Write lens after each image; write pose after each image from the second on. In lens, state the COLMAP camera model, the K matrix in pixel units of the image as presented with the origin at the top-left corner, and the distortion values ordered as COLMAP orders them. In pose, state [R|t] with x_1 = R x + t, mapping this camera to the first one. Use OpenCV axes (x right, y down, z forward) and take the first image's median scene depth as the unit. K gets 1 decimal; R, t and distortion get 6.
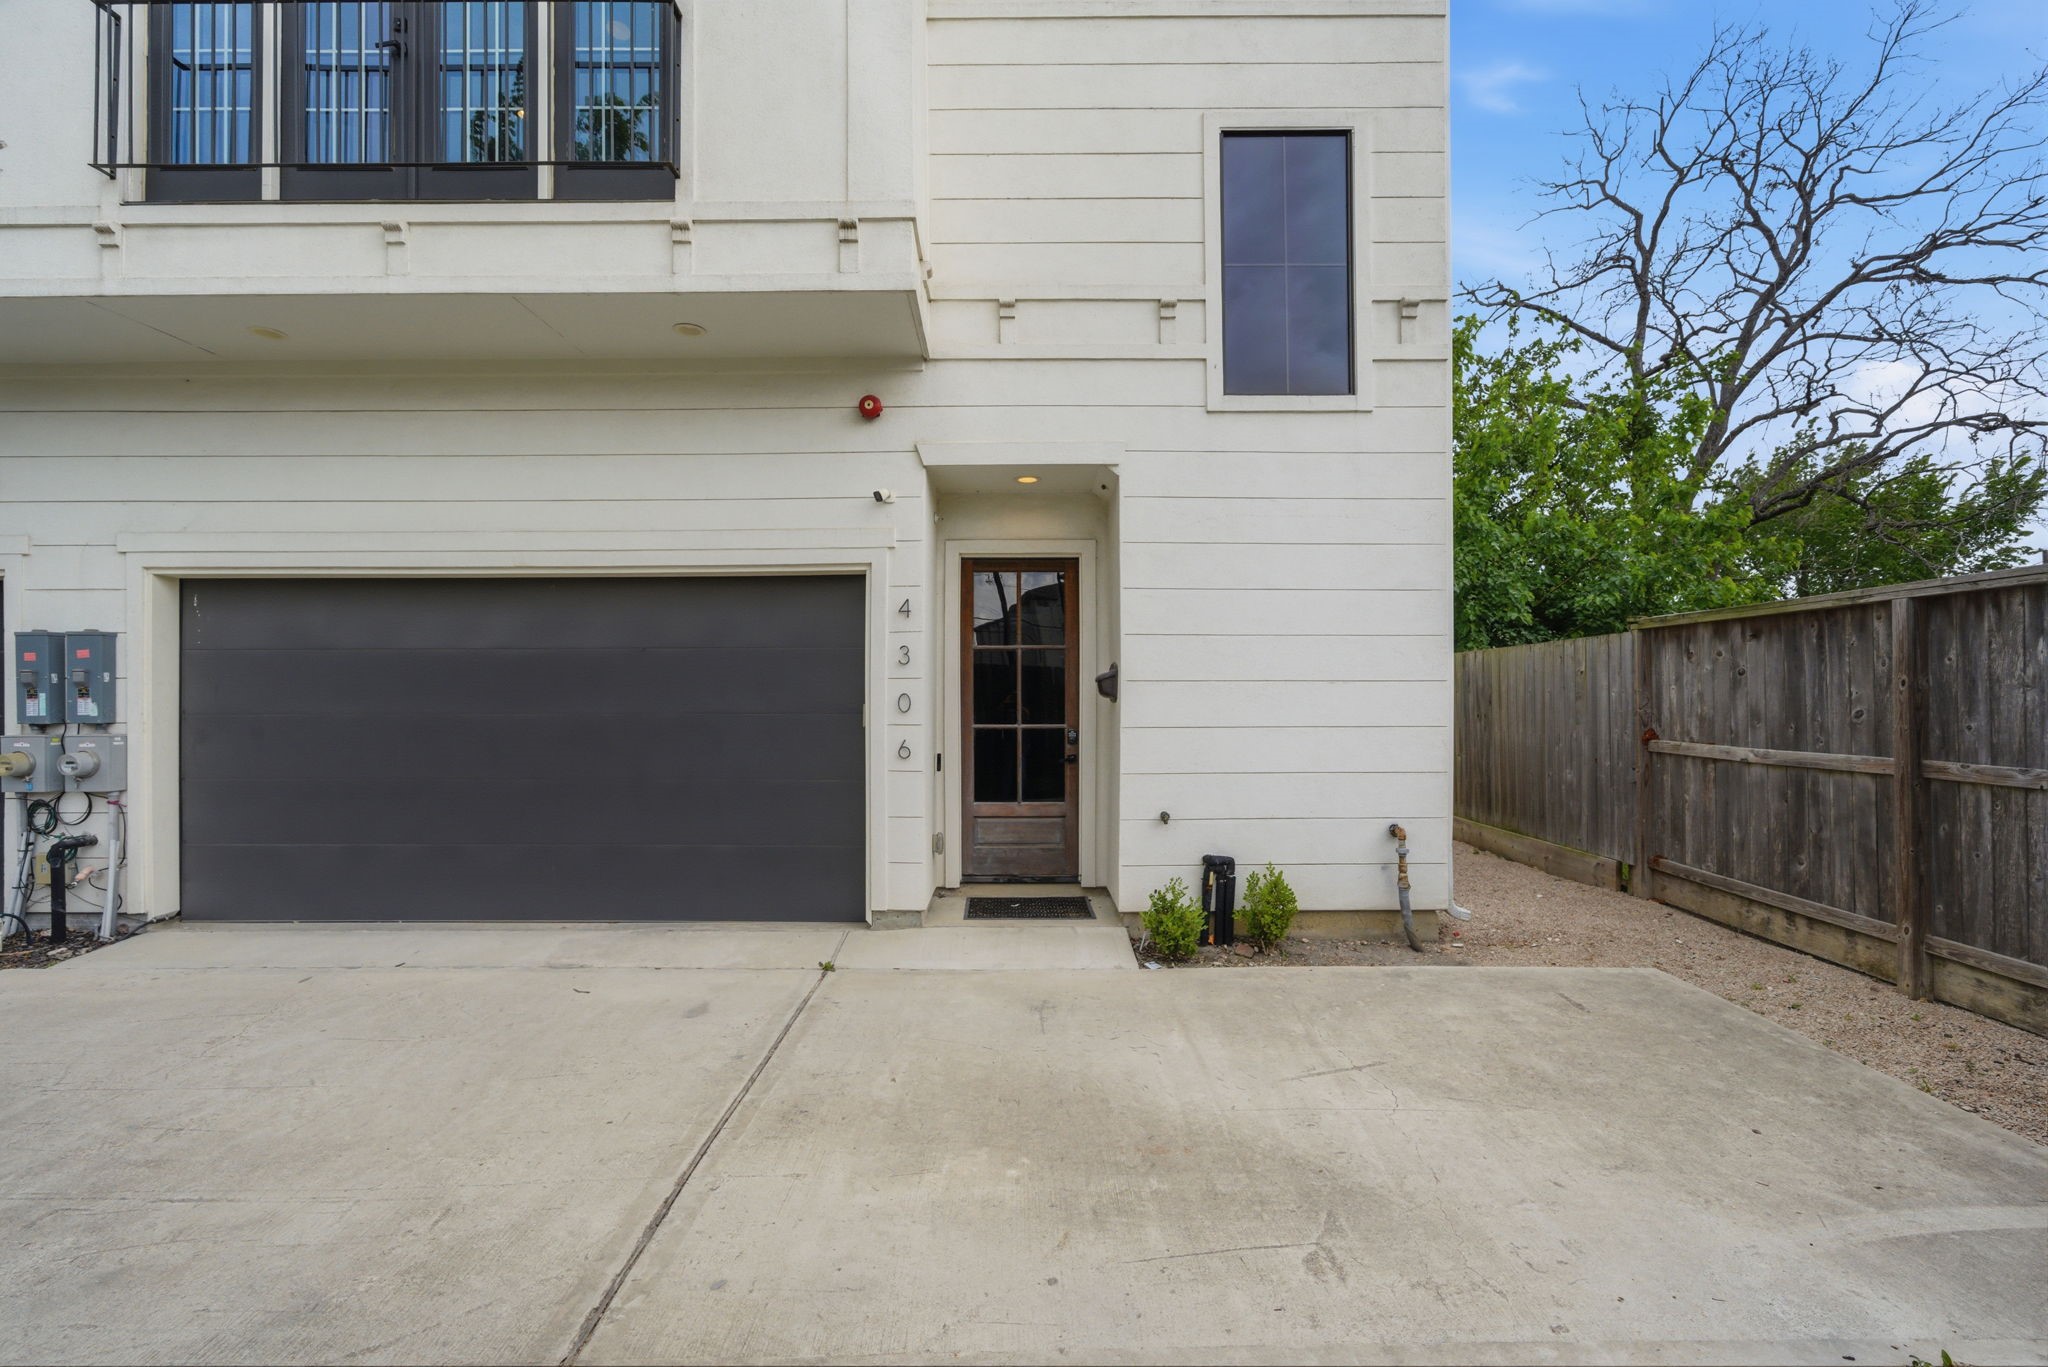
lens RADIAL K [[808.0, 0, 1024.0], [0, 808.0, 683.5], [0, 0, 1]] dist [0.001139, 0.000177]
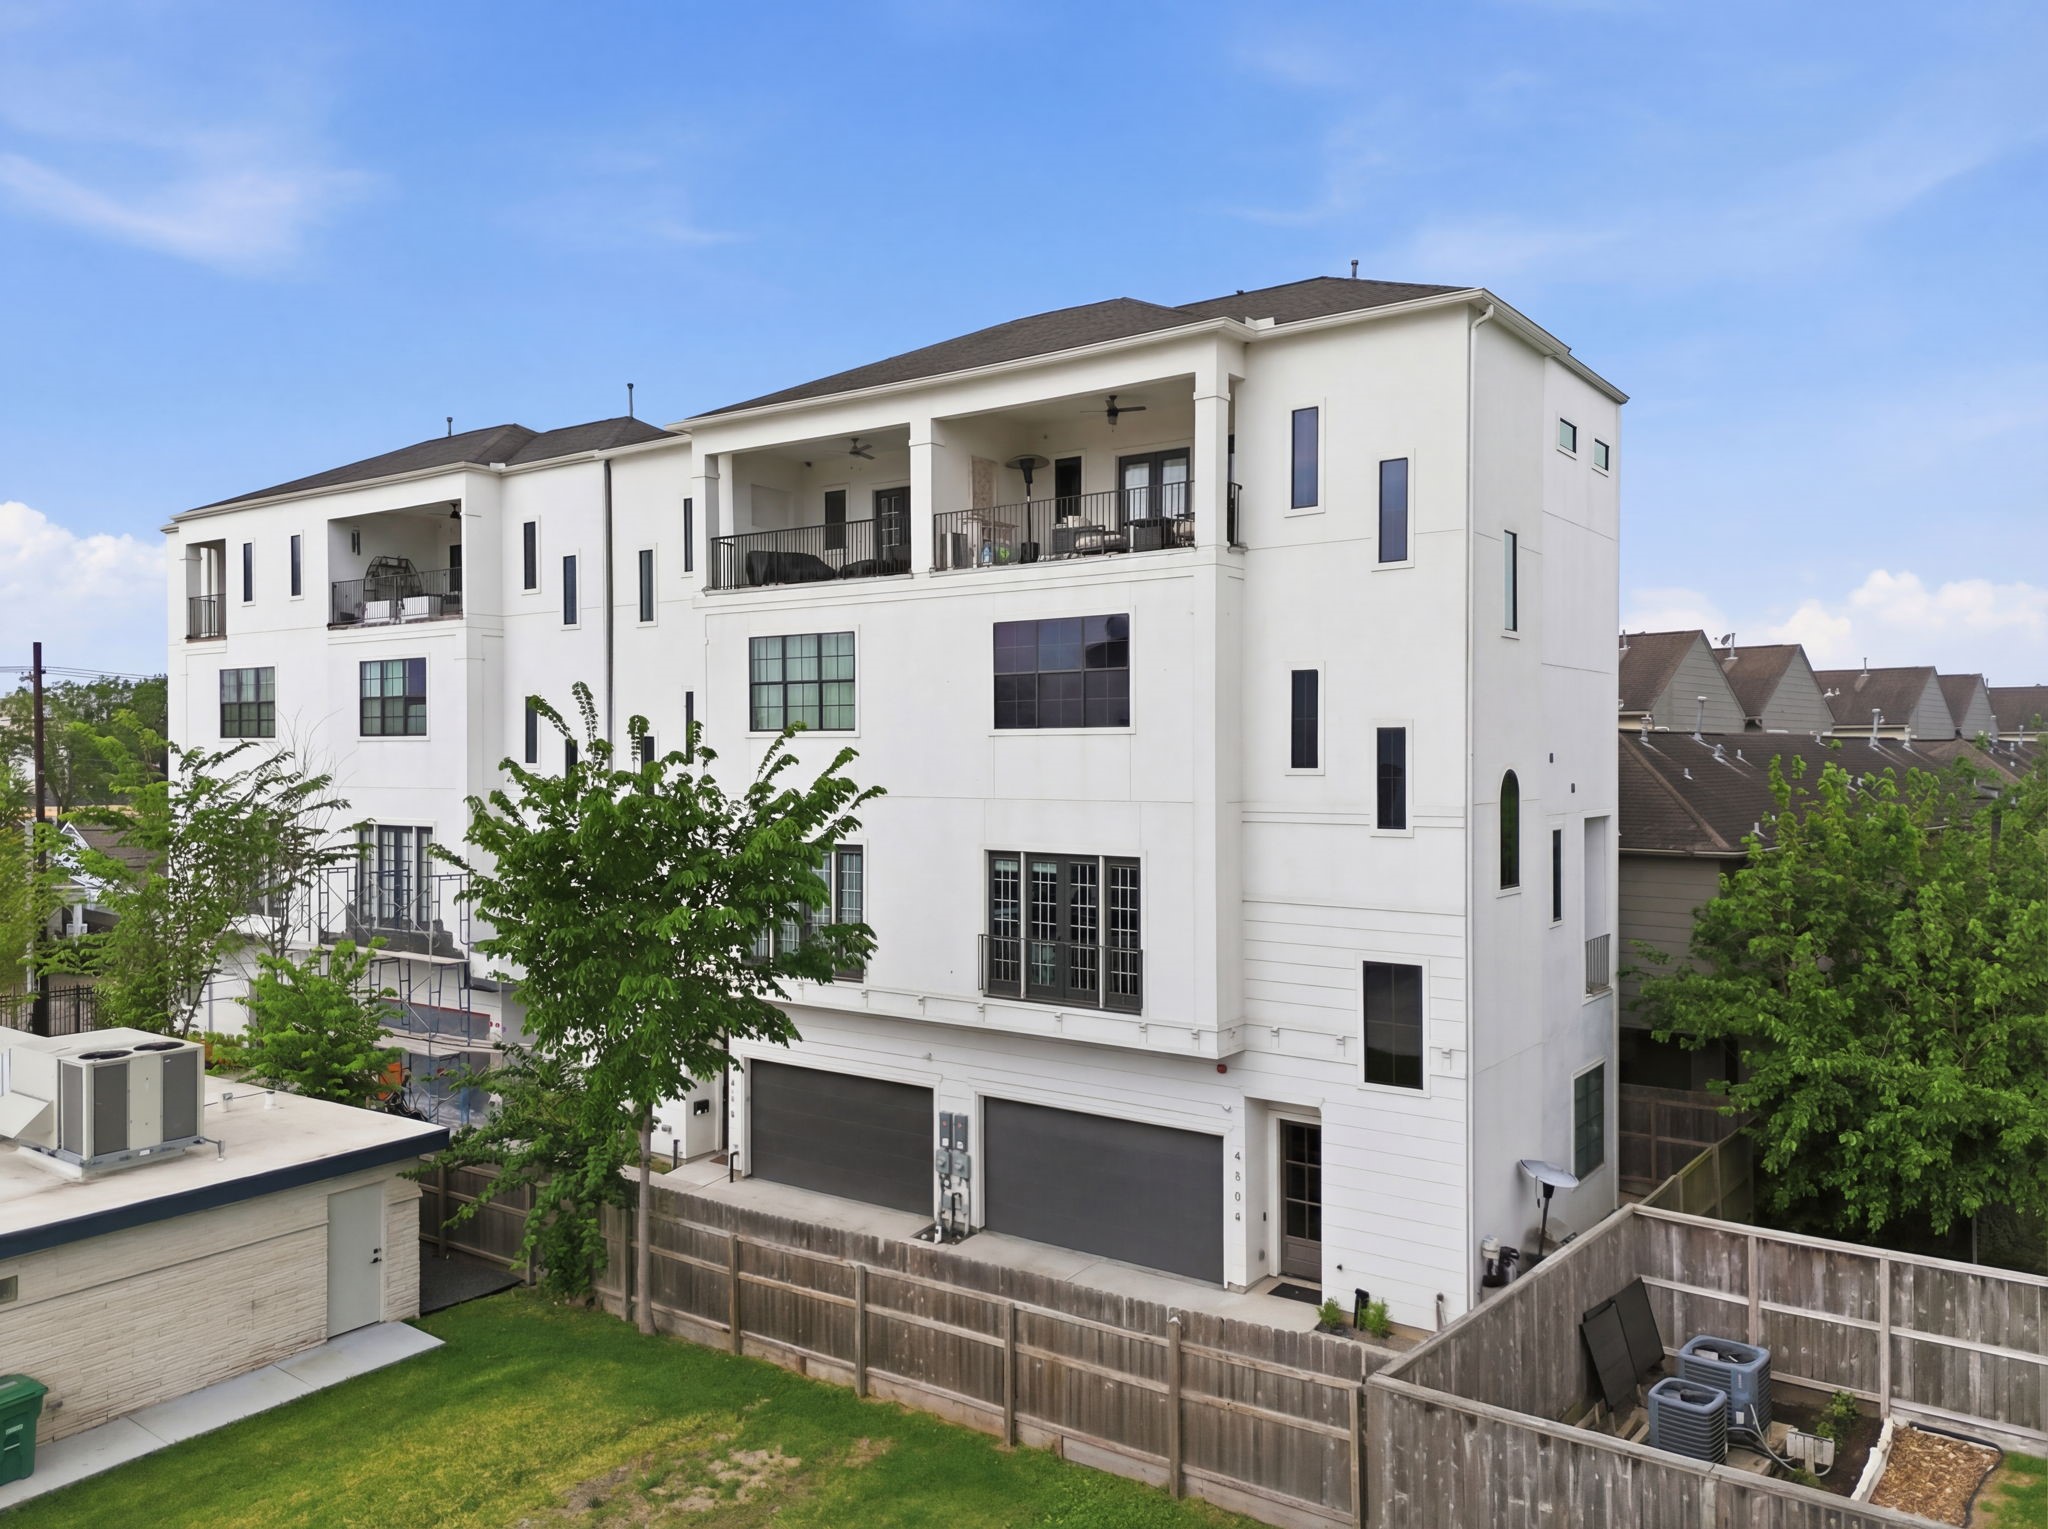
lens RADIAL K [[1531.7, 0, 1024.0], [0, 1531.7, 764.5], [0, 0, 1]] dist [0.005706, 0.001022]
pose [[0.807838, 0.006065, -0.589373, 1.943467], [-0.001356, 0.999964, 0.008431, -1.250353], [0.589402, -0.006012, 0.807817, -2.896963]]
